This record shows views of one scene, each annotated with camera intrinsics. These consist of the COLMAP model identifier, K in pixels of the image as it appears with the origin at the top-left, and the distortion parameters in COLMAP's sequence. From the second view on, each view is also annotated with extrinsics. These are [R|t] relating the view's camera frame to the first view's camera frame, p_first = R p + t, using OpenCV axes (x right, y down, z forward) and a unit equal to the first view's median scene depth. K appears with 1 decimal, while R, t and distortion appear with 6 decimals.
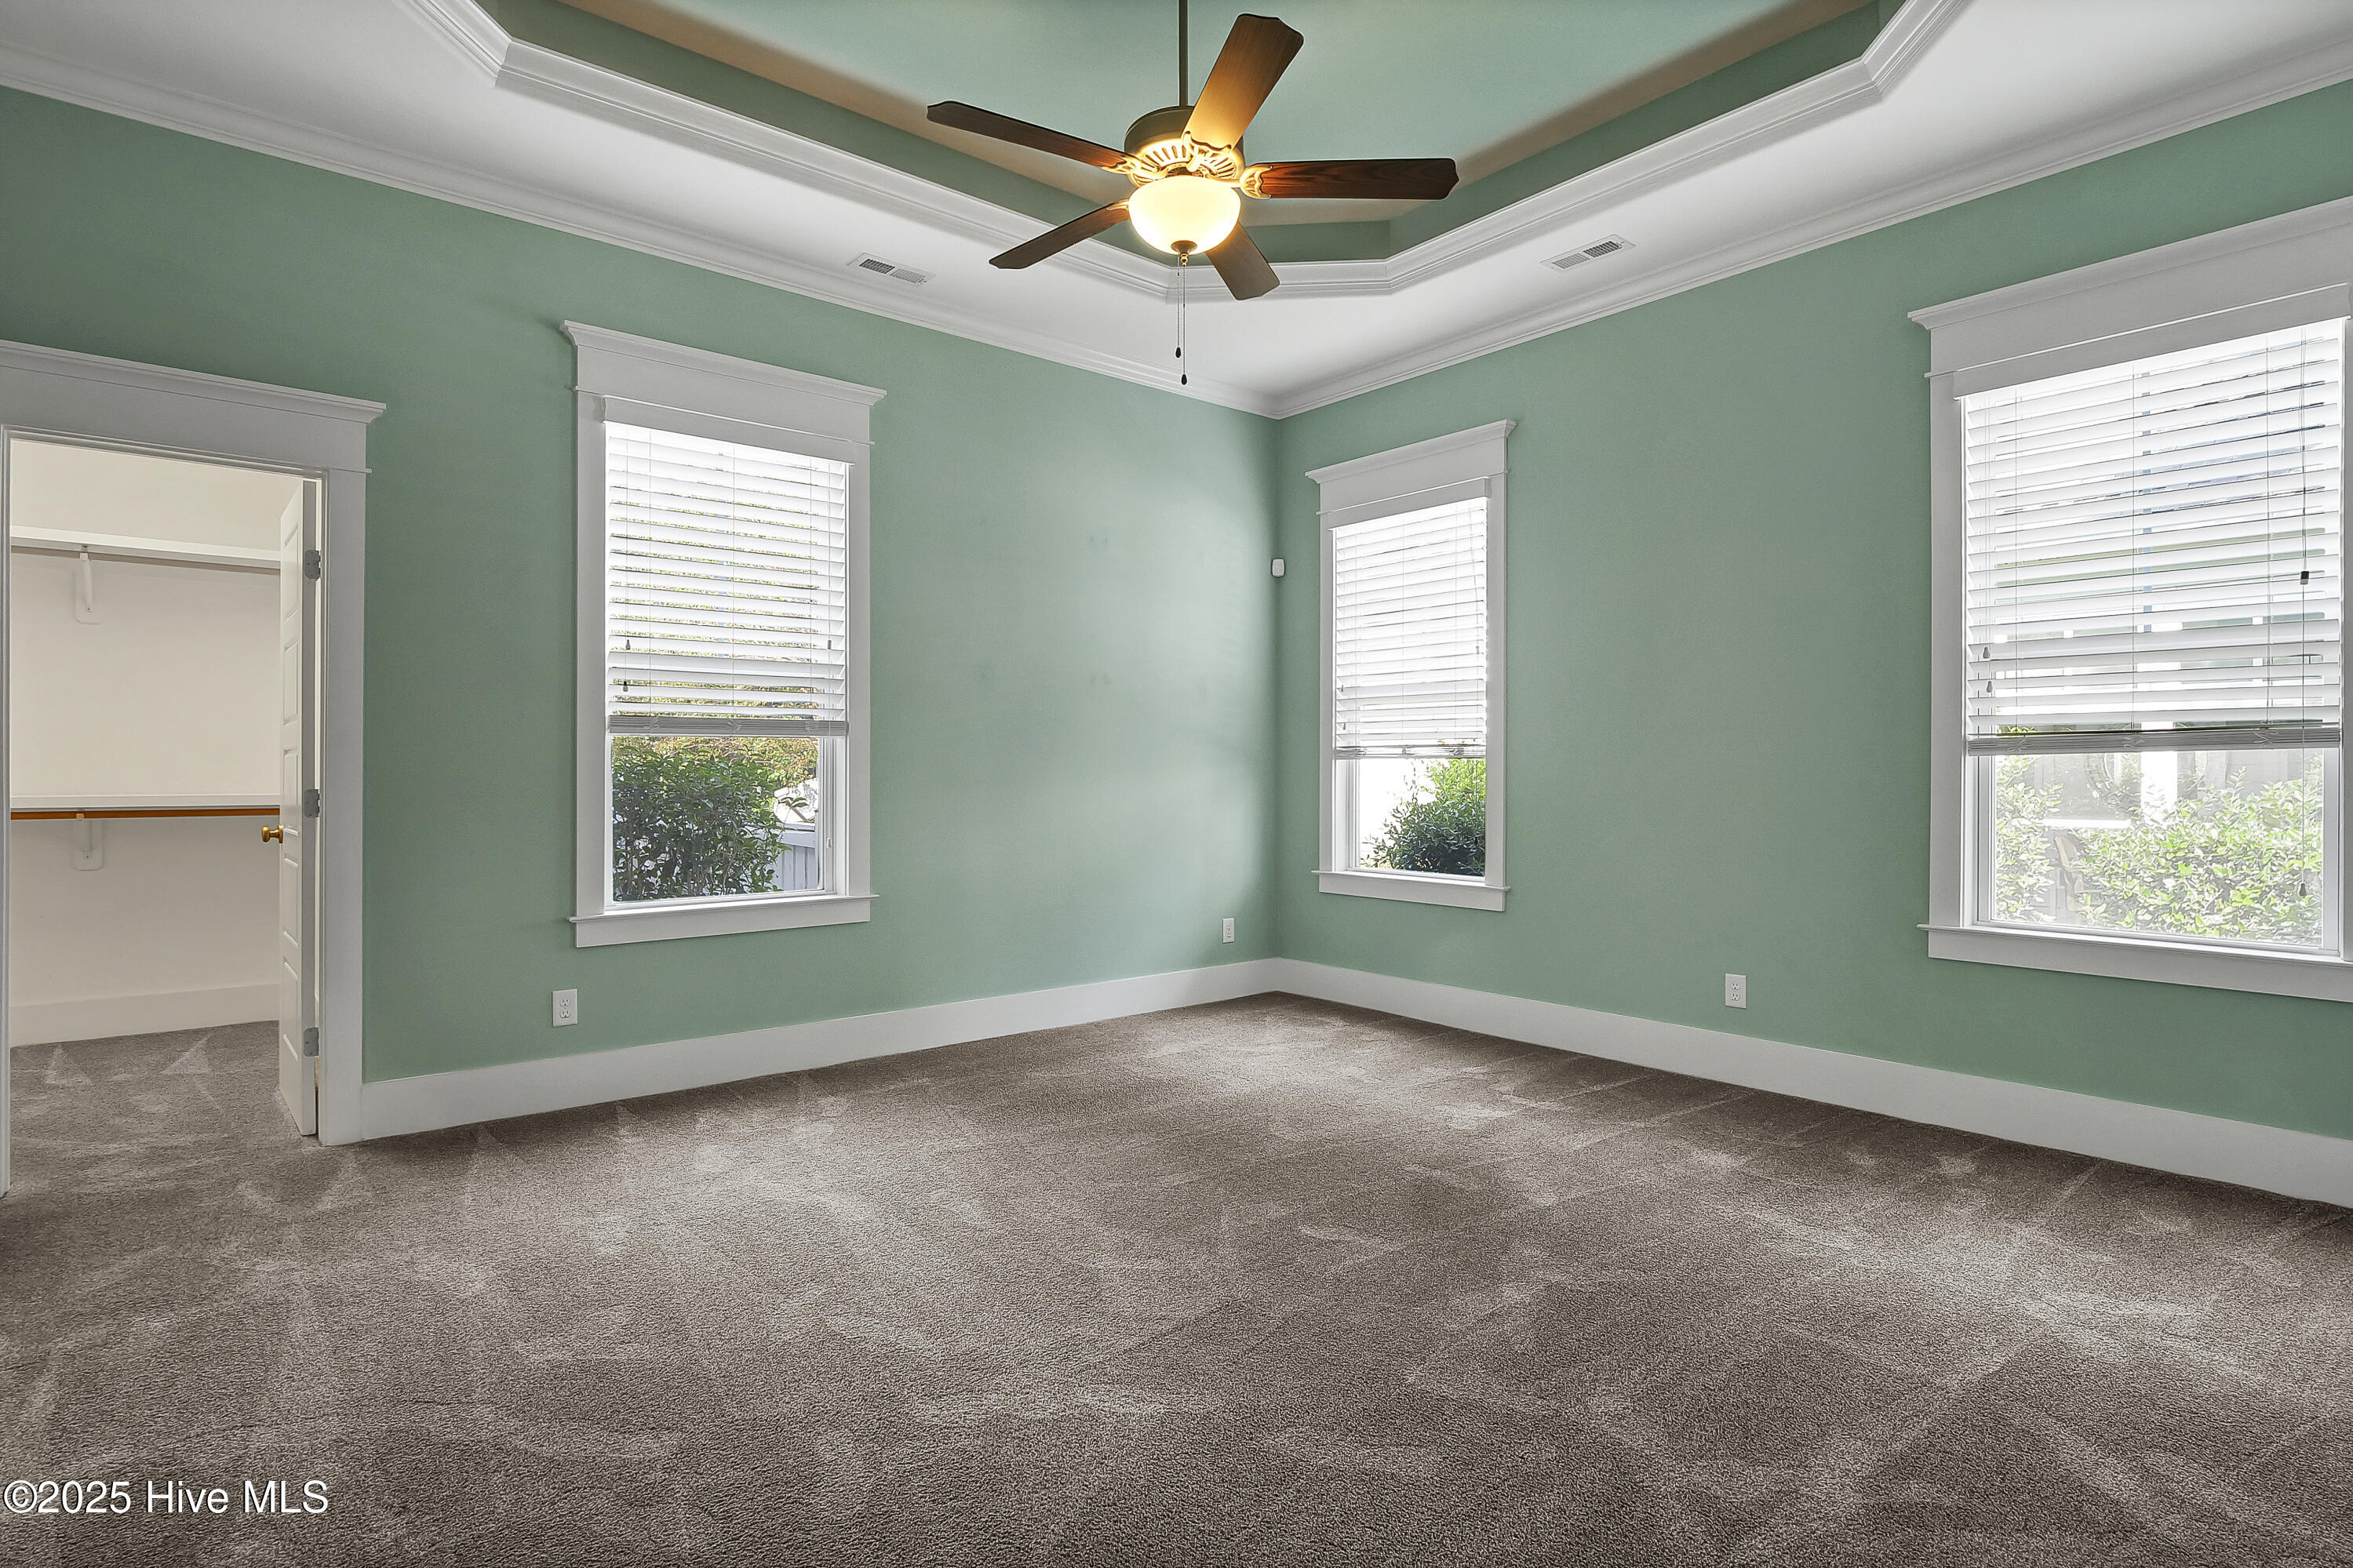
lens RADIAL K [[1179.4, 0, 1162.2], [0, 1179.4, 779.4], [0, 0, 1]] dist [-0.000991, -0.000502]
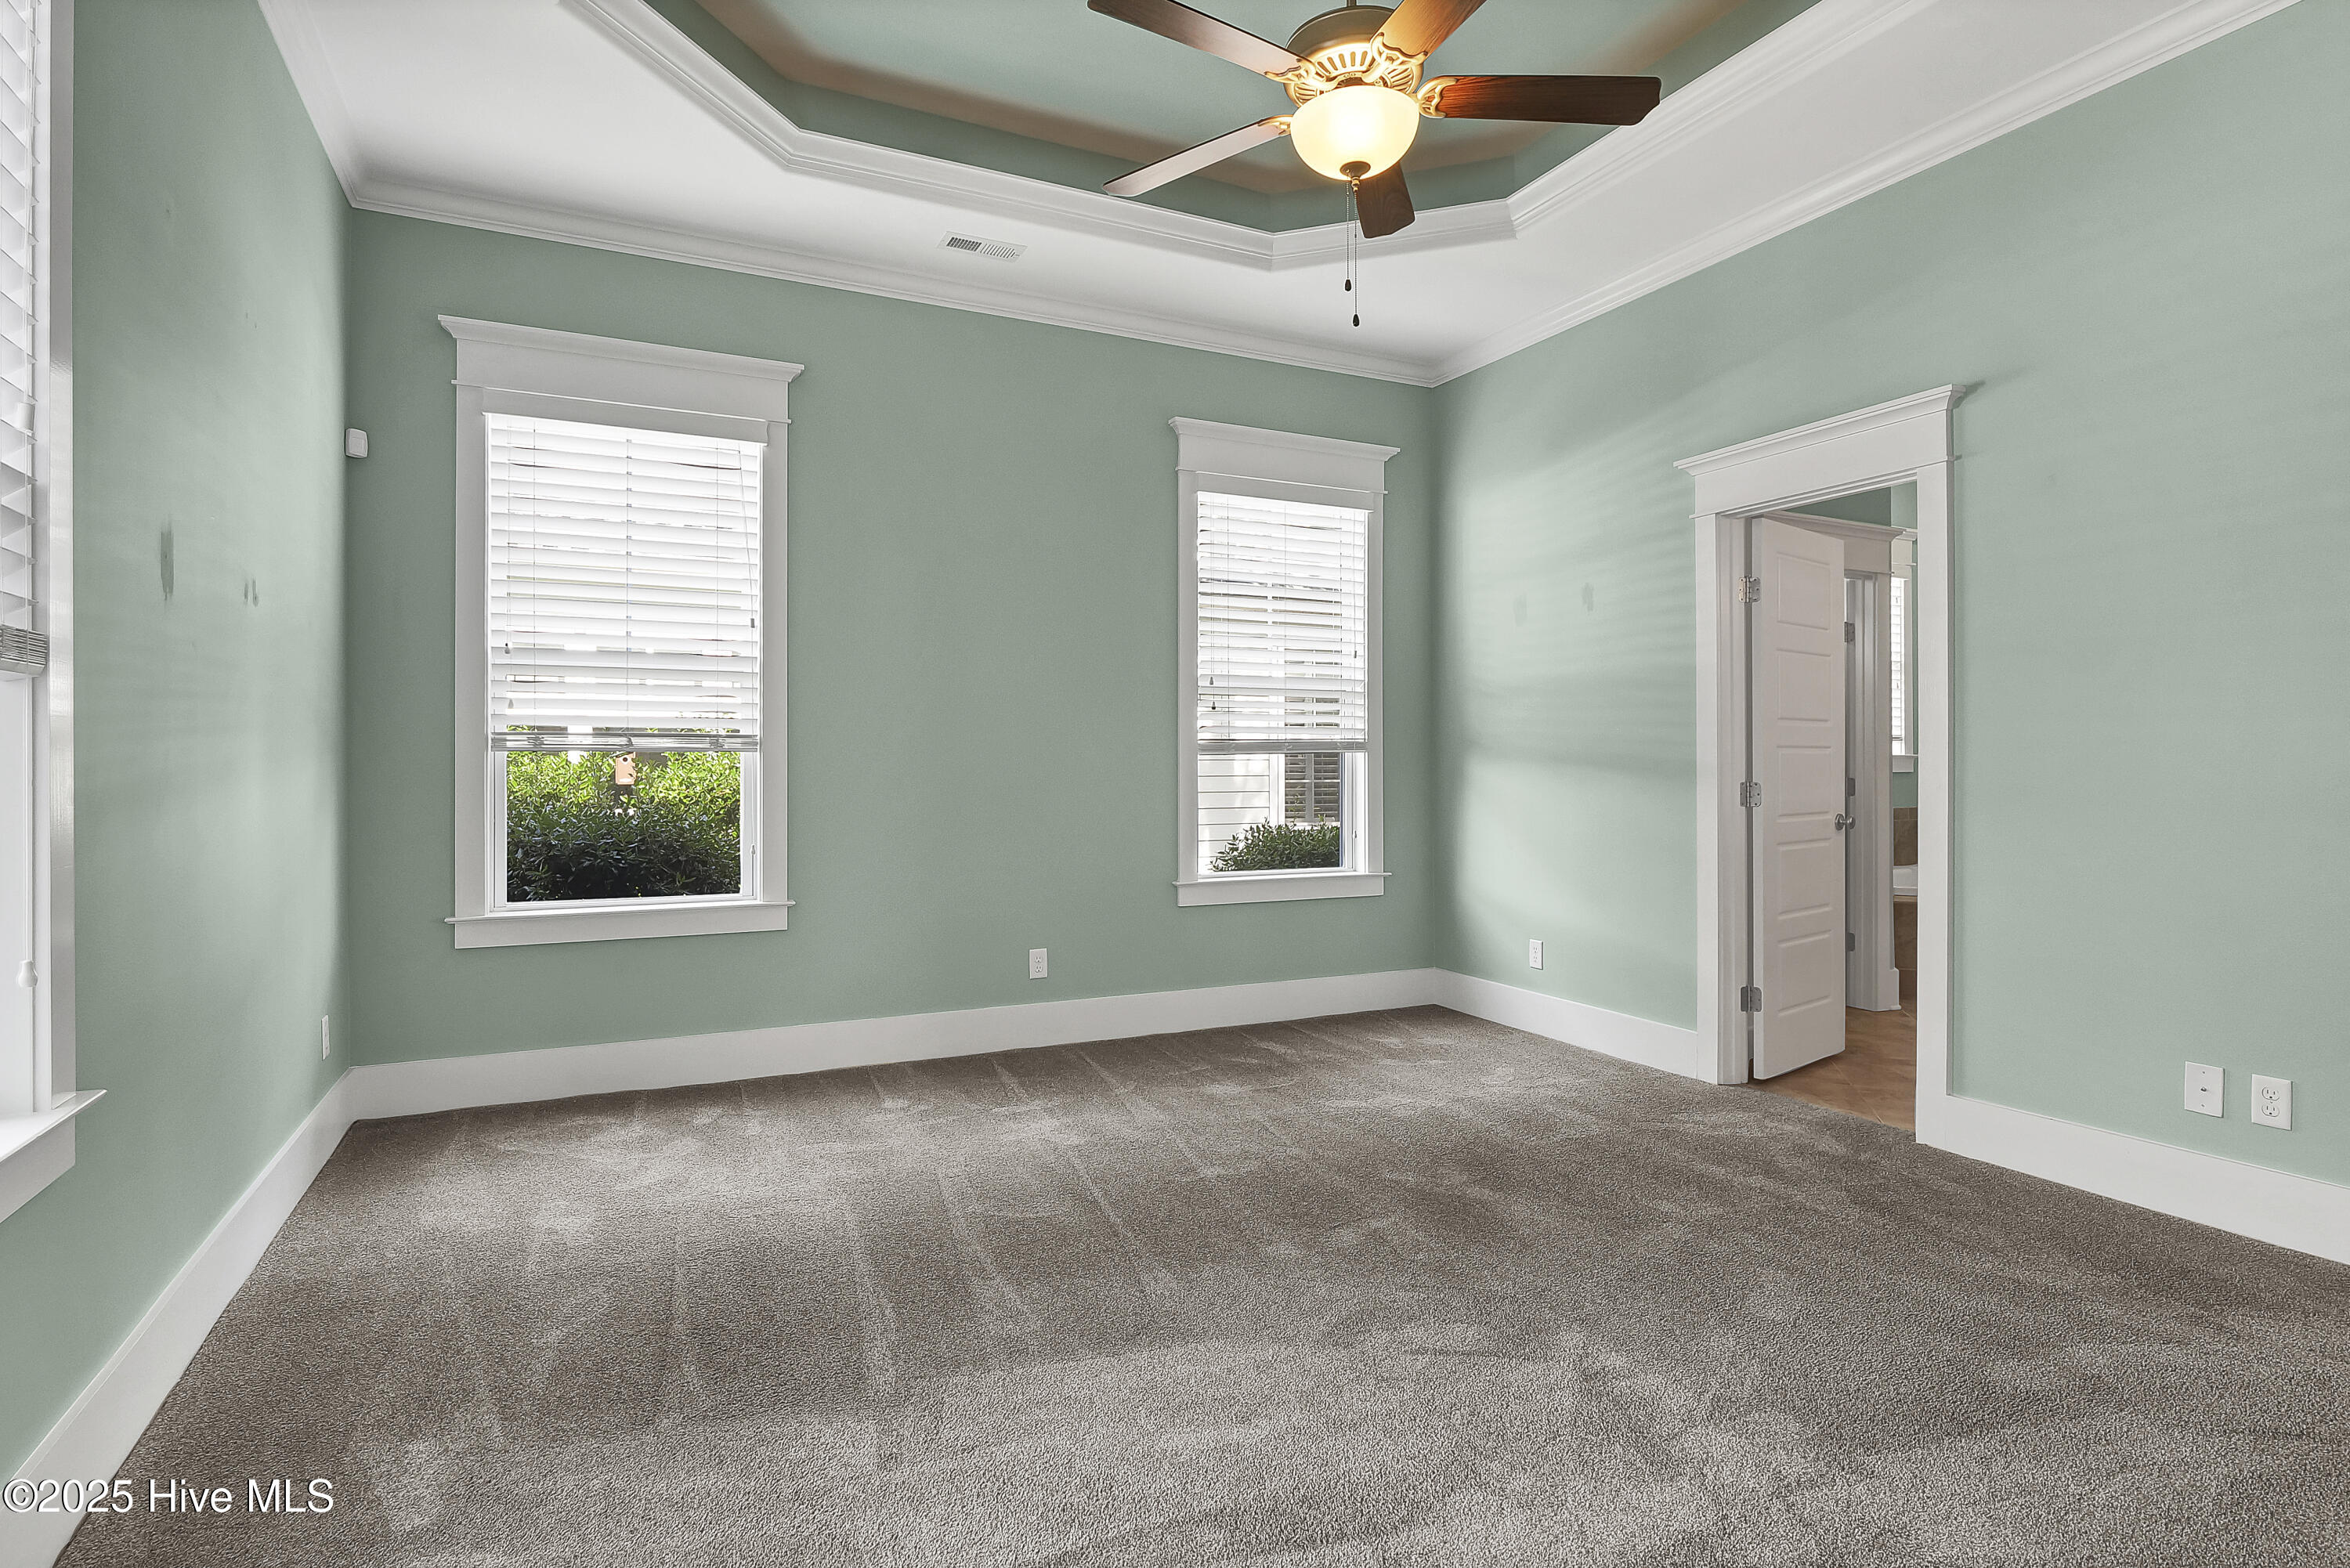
lens RADIAL K [[1178.0, 0, 1165.7], [0, 1178.0, 768.6], [0, 0, 1]] dist [-0.000991, -0.000502]
pose [[0.243695, -0.002307, 0.969849, -0.643788], [0.012271, 0.999924, -0.000705, -0.003042], [-0.969774, 0.012073, 0.243705, 0.695134]]
